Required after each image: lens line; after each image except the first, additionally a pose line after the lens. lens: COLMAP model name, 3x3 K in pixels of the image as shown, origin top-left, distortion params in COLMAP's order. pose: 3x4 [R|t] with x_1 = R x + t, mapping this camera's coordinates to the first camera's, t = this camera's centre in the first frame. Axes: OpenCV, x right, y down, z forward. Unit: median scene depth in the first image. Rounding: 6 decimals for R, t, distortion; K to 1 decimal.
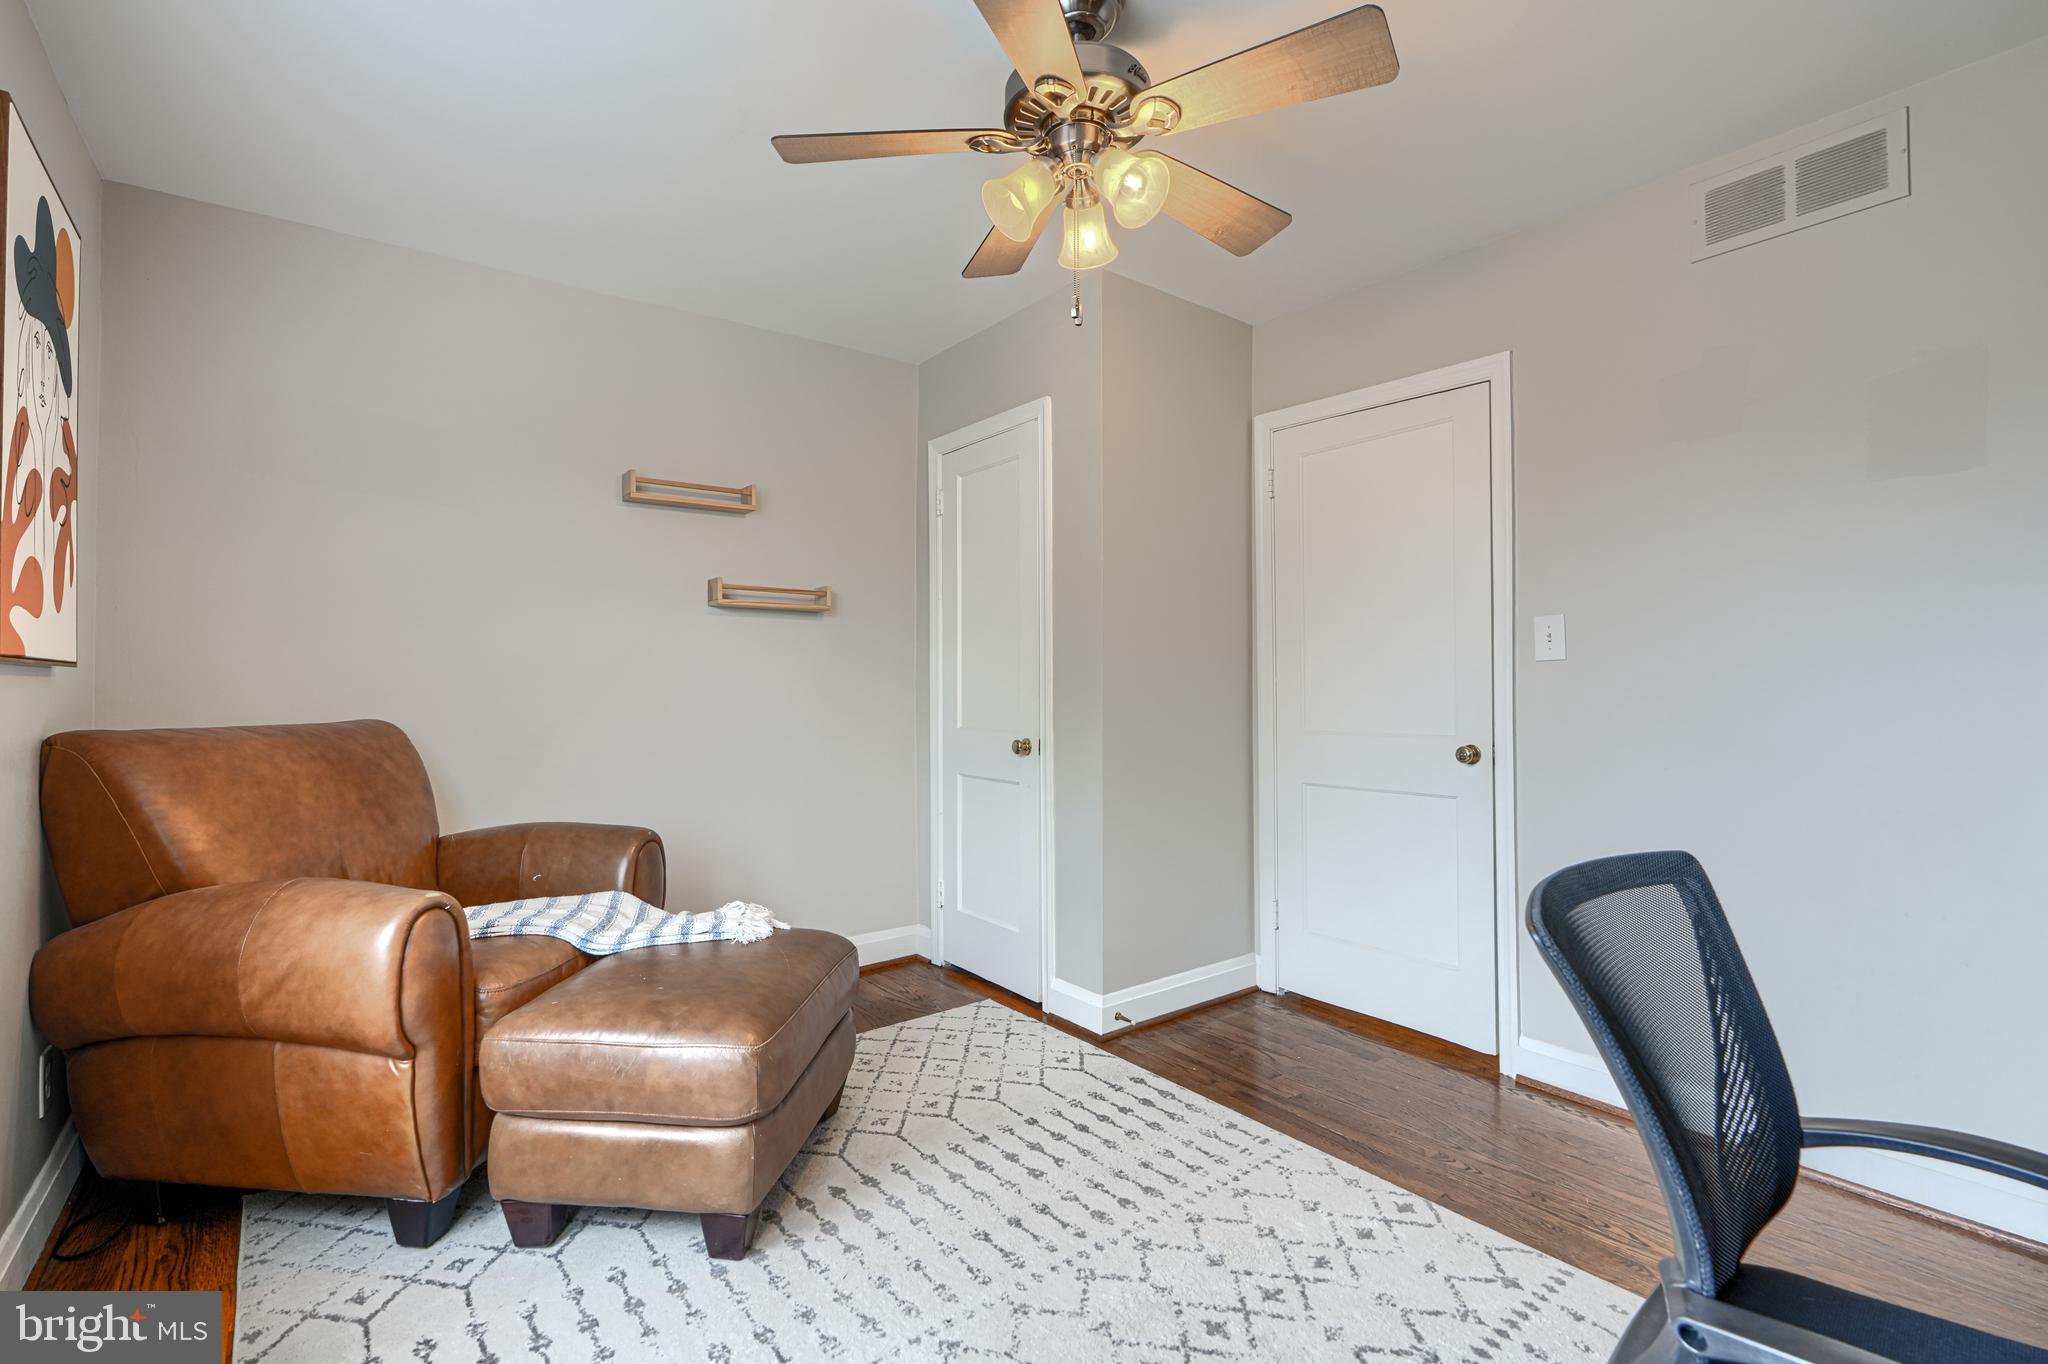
lens RADIAL K [[933.0, 0, 1016.8], [0, 933.0, 687.0], [0, 0, 1]] dist [0.000528, 0.000891]
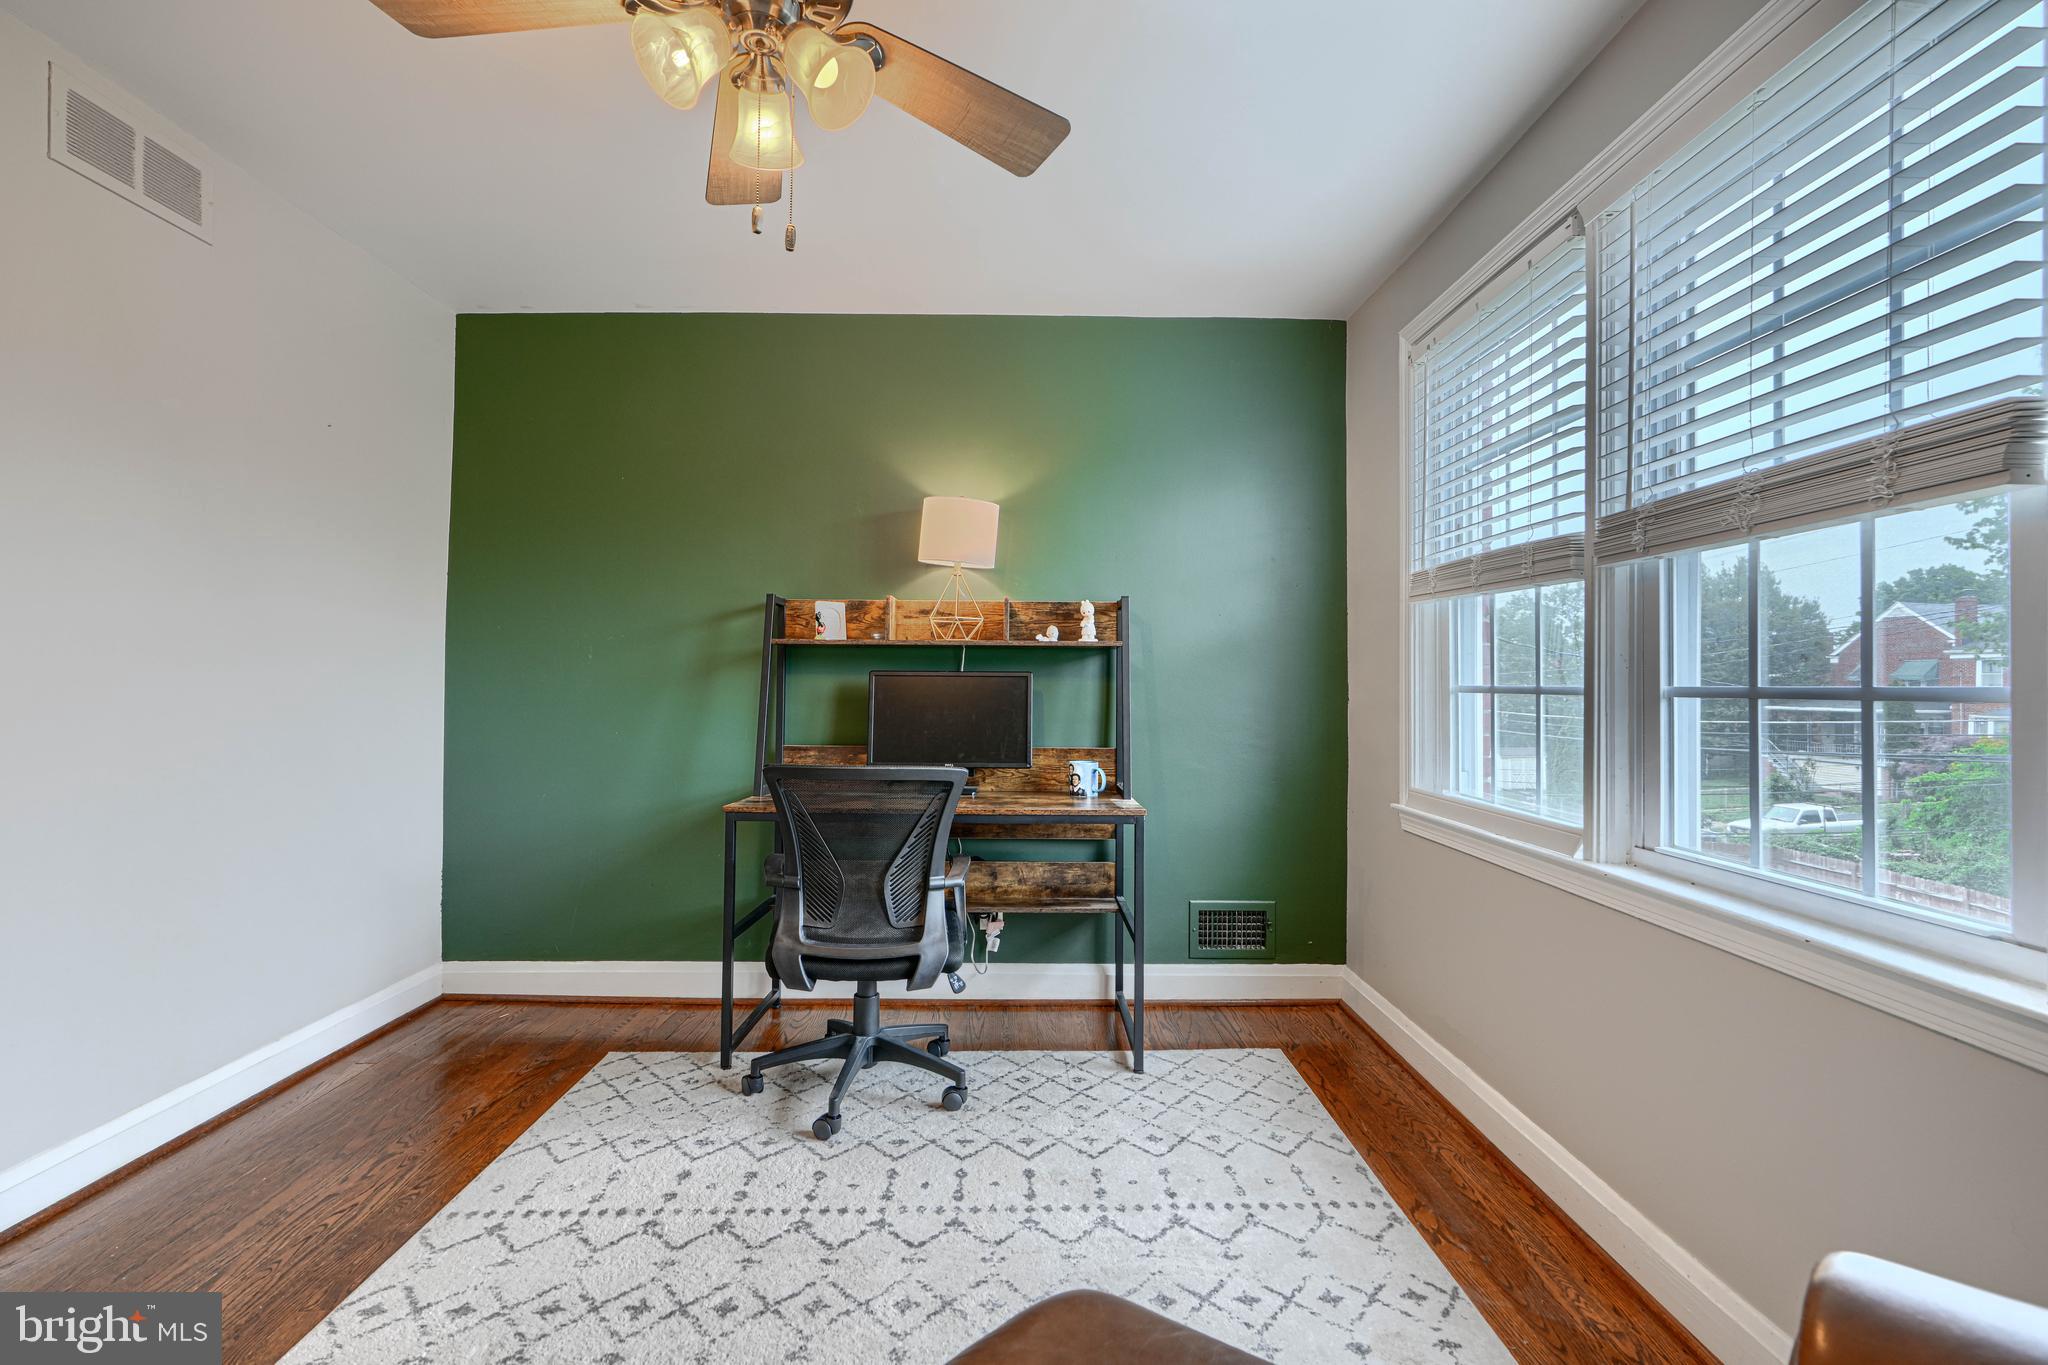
lens RADIAL K [[927.1, 0, 1021.0], [0, 927.1, 675.5], [0, 0, 1]] dist [0.000298, 0.001613]
pose [[-0.799022, -0.006028, 0.601271, -0.492259], [-0.015871, 0.999813, -0.011068, -0.003351], [-0.601092, -0.018386, -0.798968, 1.222977]]
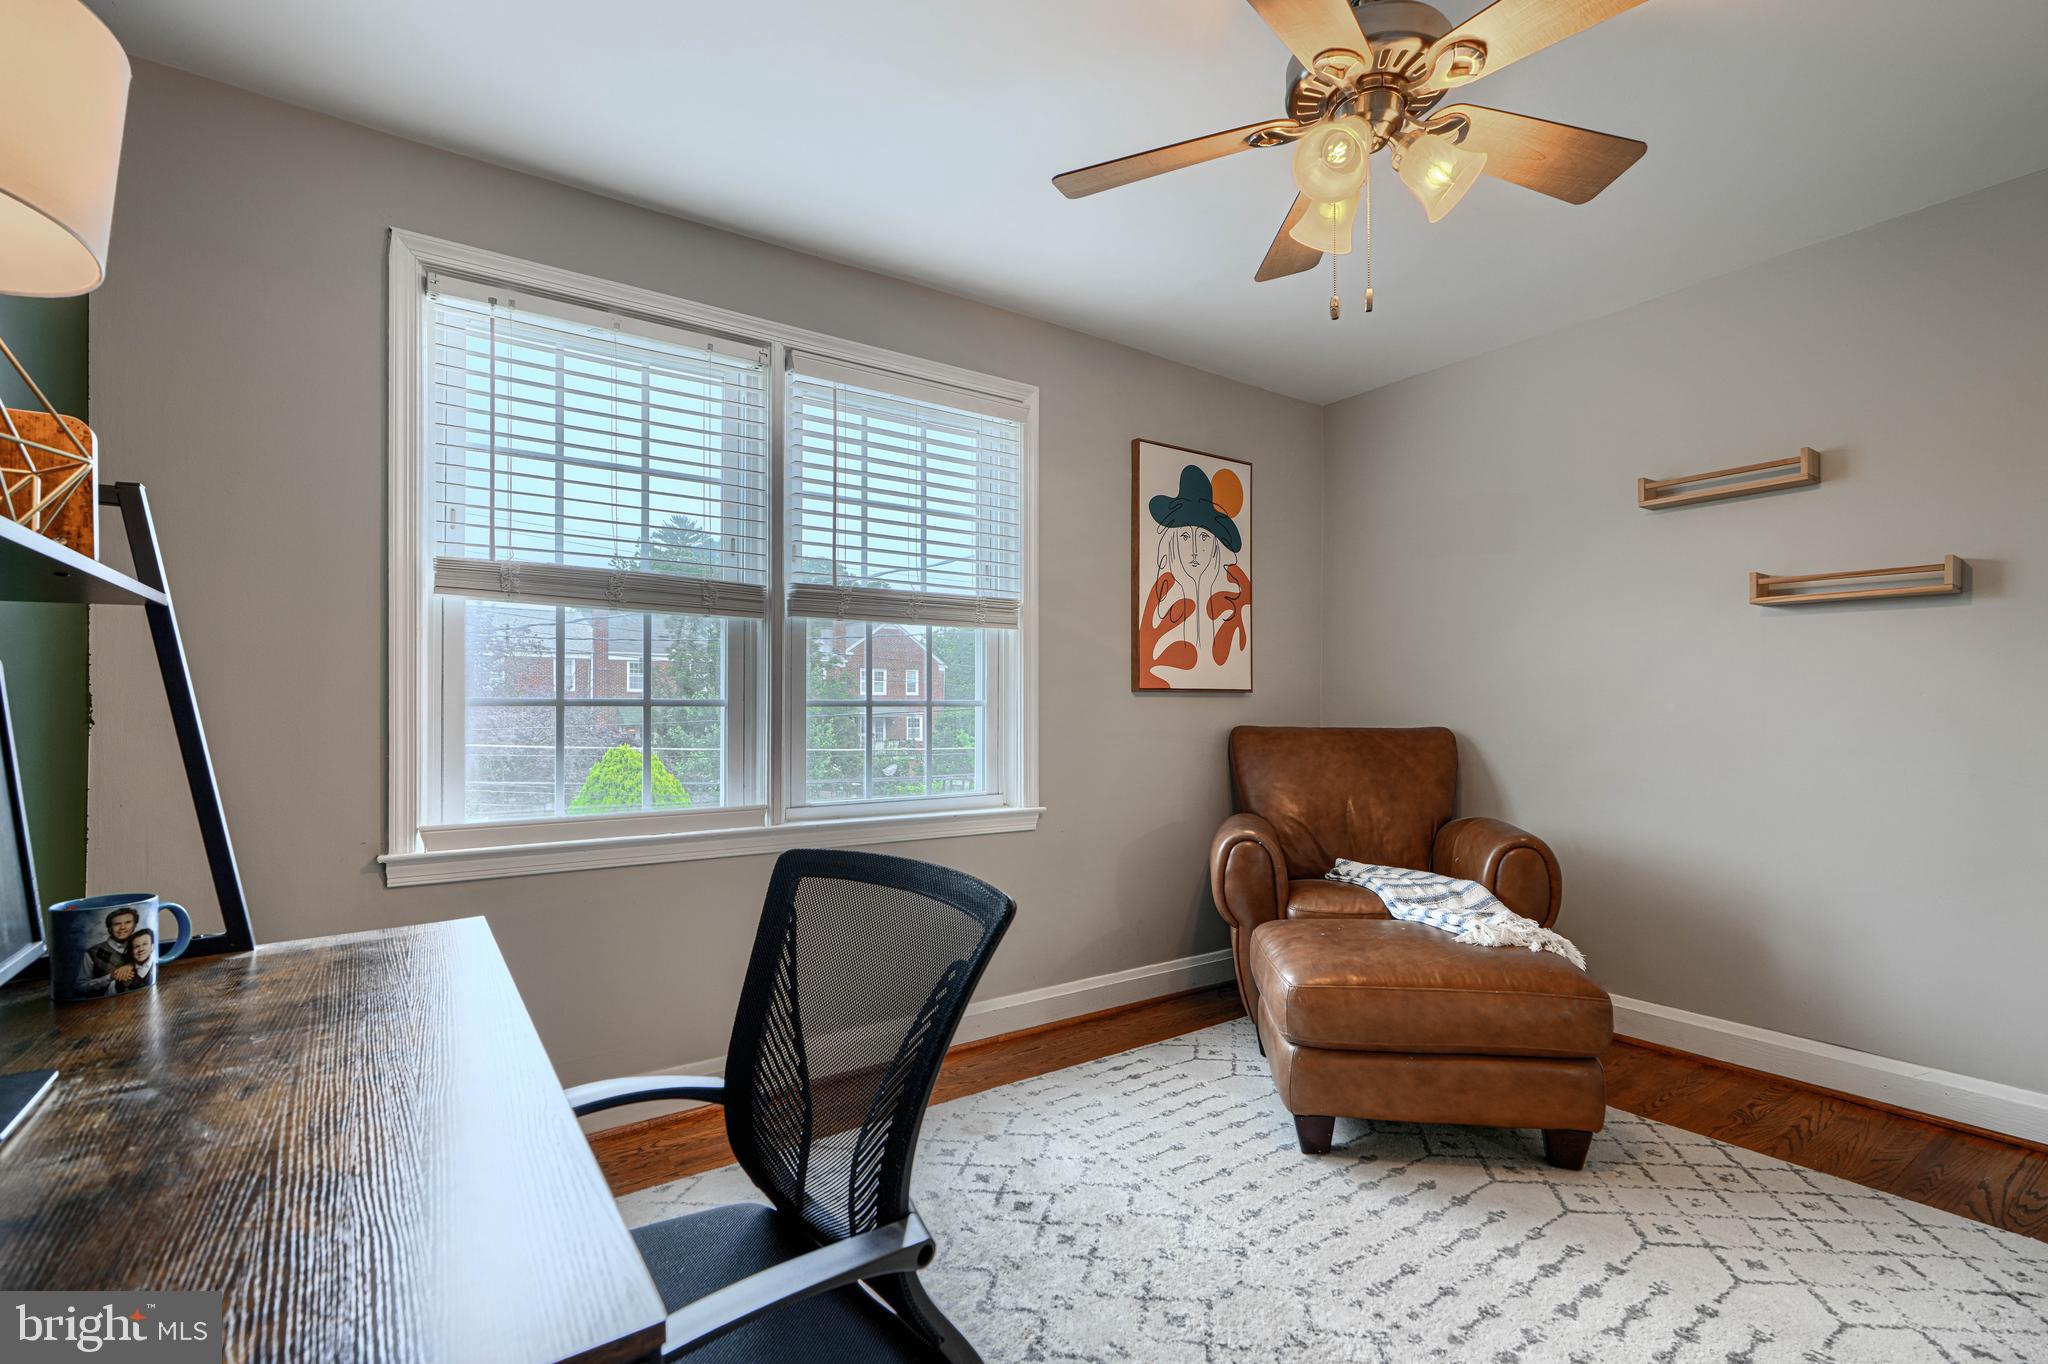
lens RADIAL K [[933.0, 0, 1016.8], [0, 933.0, 687.0], [0, 0, 1]] dist [0.000528, 0.000891]
pose [[-0.042711, -0.013481, -0.998997, 0.844634], [0.006726, 0.999882, -0.013781, -0.009152], [0.999065, -0.007308, -0.042615, 0.557661]]
